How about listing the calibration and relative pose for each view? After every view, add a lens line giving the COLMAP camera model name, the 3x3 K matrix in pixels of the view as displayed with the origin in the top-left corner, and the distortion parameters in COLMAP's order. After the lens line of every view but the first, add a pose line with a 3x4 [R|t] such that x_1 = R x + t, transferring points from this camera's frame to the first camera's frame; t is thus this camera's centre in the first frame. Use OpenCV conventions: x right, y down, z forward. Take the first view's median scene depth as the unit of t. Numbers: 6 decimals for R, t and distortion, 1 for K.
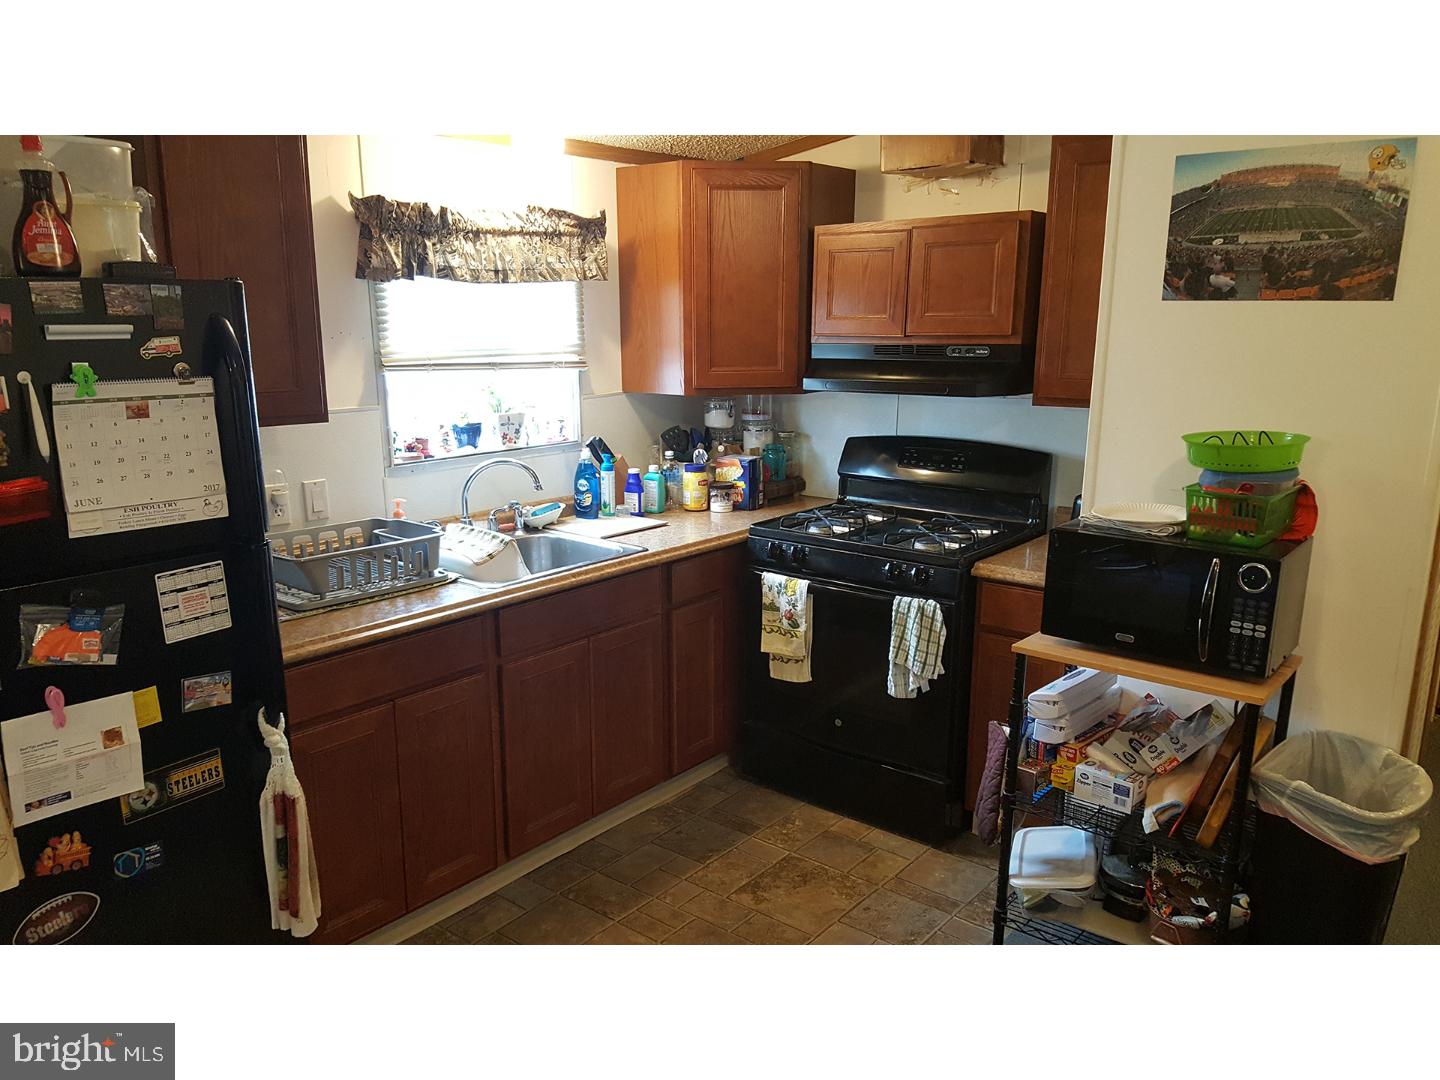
lens RADIAL K [[1010.5, 0, 720.3], [0, 1010.5, 543.1], [0, 0, 1]] dist [-0.002470, -0.001116]
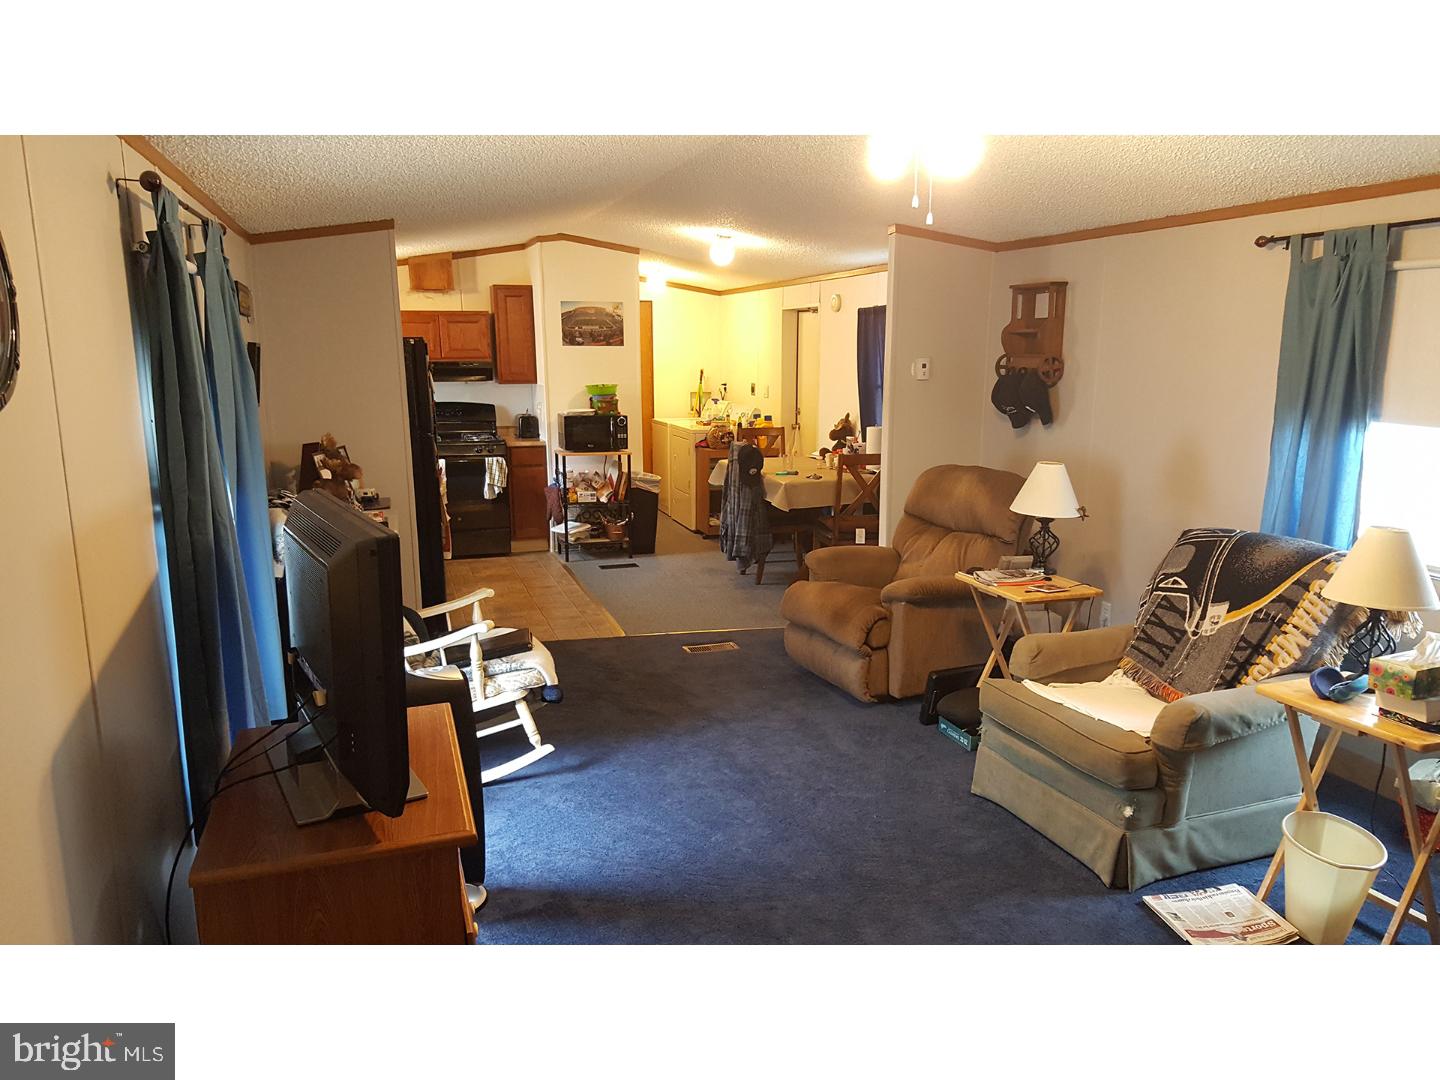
lens RADIAL K [[1010.5, 0, 722.0], [0, 1010.5, 541.9], [0, 0, 1]] dist [-0.002470, -0.001116]
pose [[0.544374, -0.165442, 0.822366, -2.005116], [0.175121, 0.981171, 0.081467, 0.191108], [-0.820359, 0.099665, 0.563096, -1.127328]]
